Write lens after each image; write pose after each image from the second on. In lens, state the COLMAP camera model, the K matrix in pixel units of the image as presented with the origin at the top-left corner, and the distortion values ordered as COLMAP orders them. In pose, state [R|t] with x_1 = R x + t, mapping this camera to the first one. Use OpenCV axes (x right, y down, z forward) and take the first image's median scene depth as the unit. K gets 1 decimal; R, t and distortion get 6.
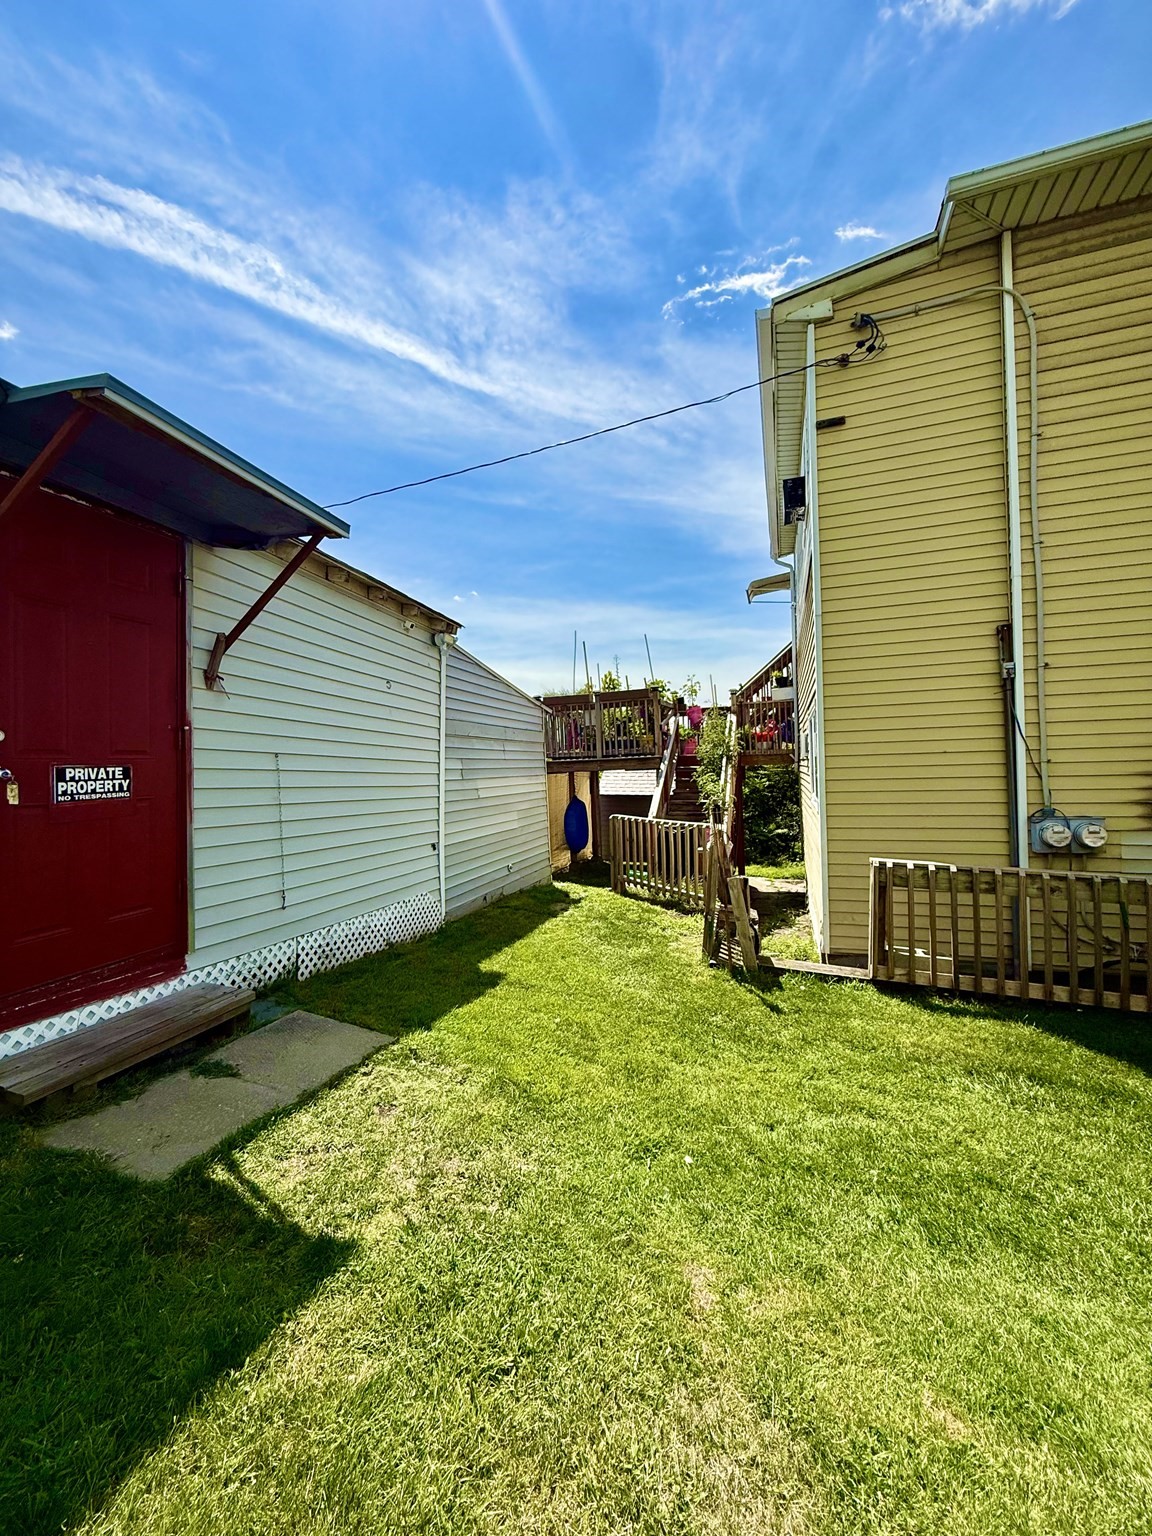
lens RADIAL K [[608.7, 0, 571.6], [0, 608.7, 762.8], [0, 0, 1]] dist [-0.001002, -0.000189]
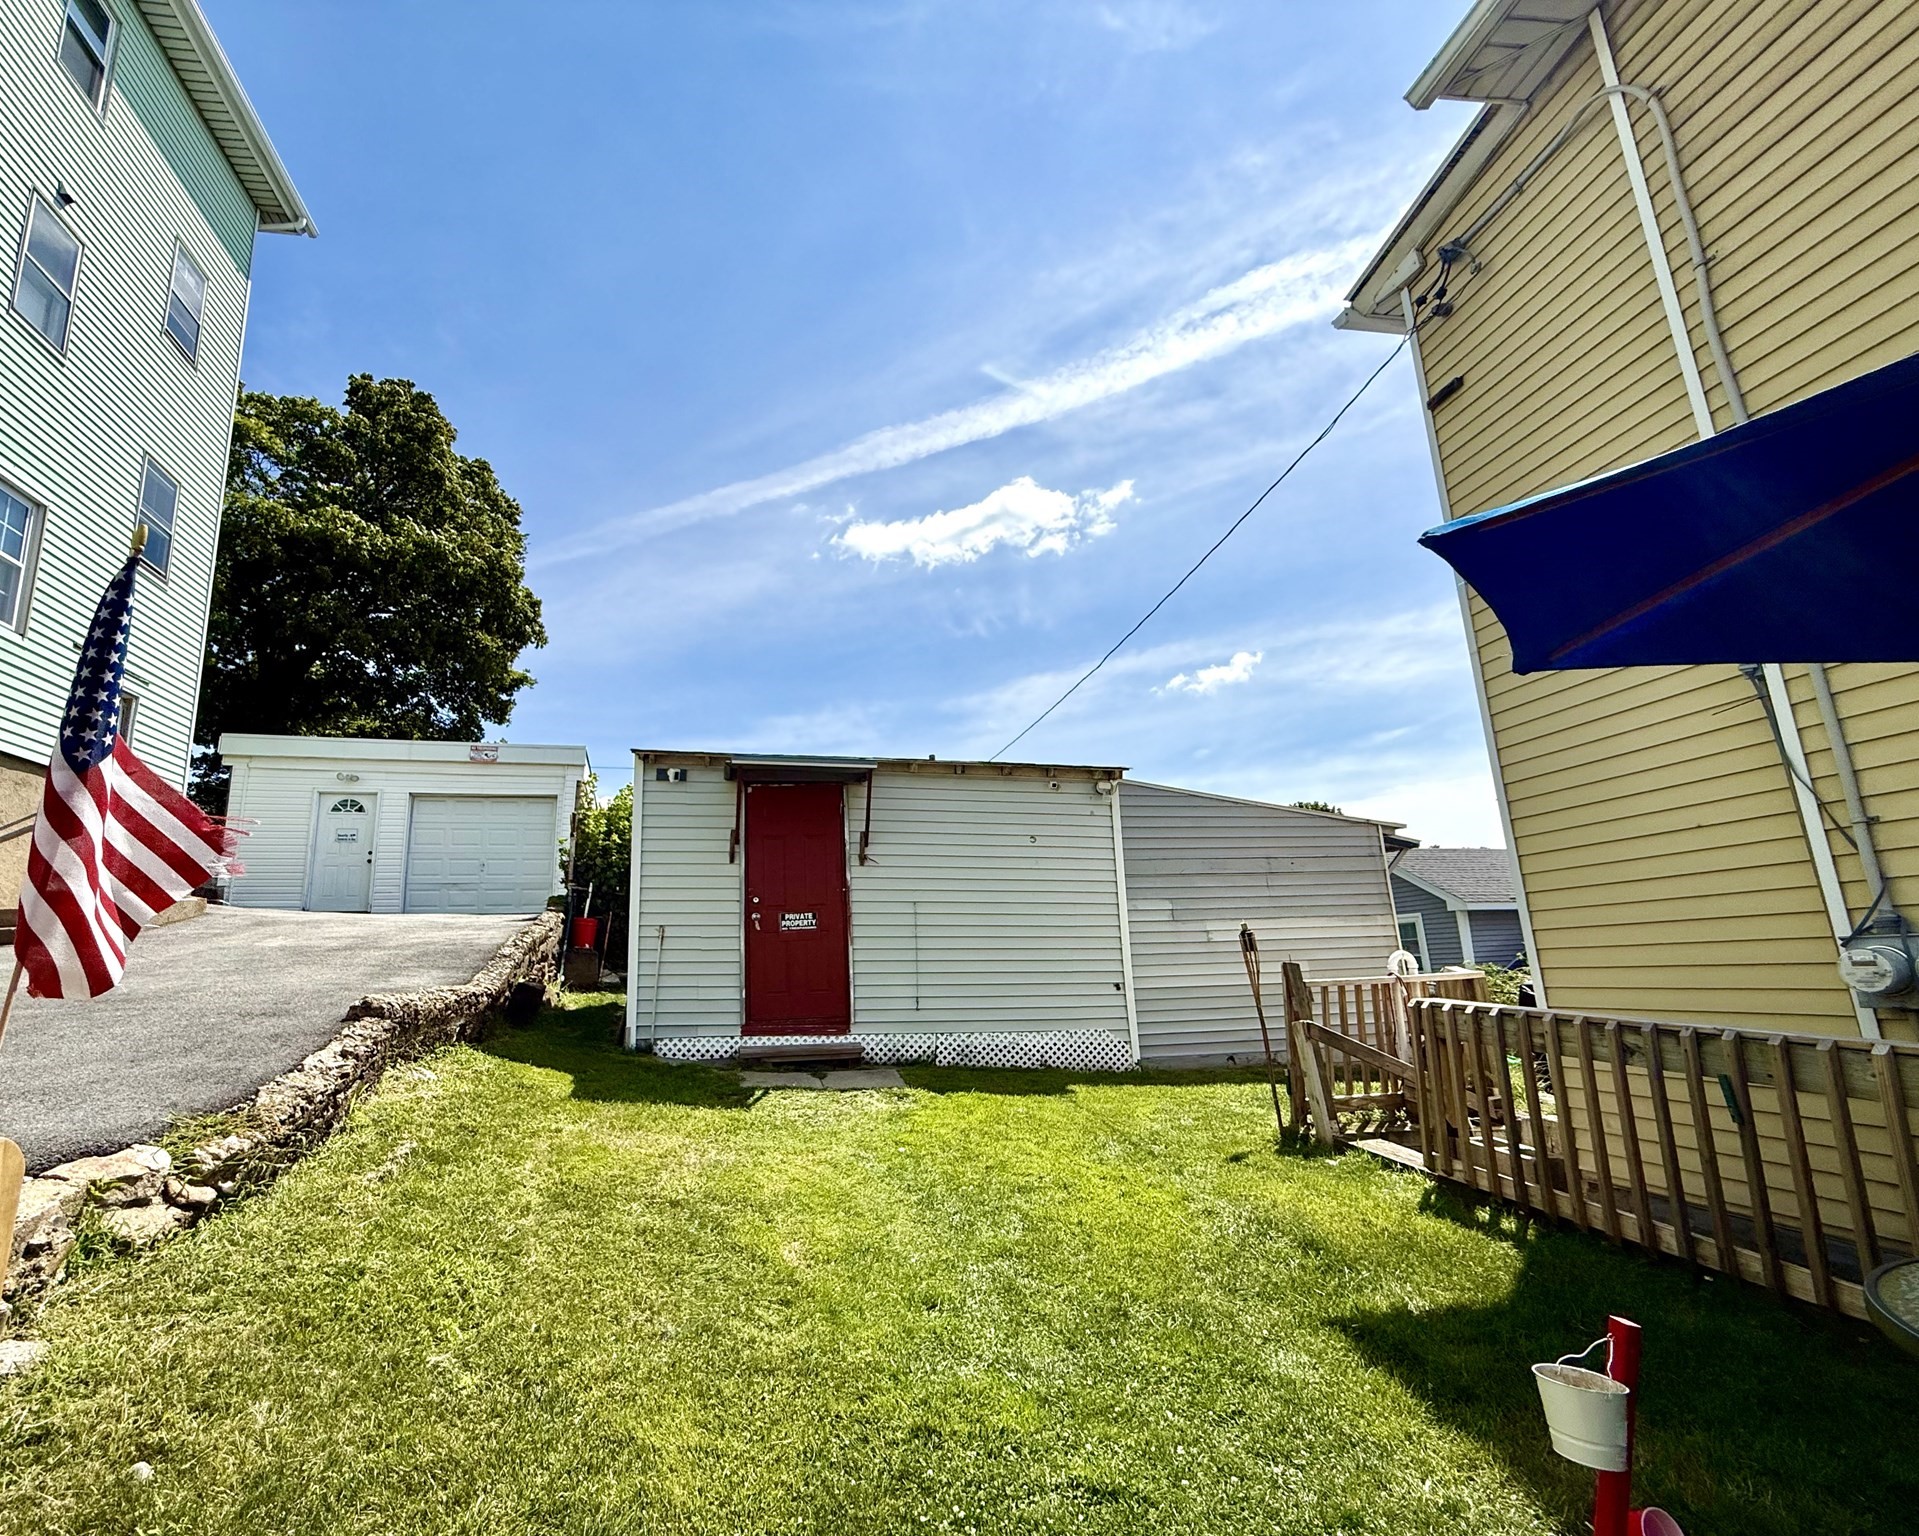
lens RADIAL K [[1042.5, 0, 957.5], [0, 1042.5, 769.9], [0, 0, 1]] dist [-0.001410, -0.000374]
pose [[0.453596, -0.176664, -0.873522, 1.541541], [0.031371, 0.982713, -0.182457, 0.113154], [0.890655, 0.055359, 0.451297, -0.061403]]
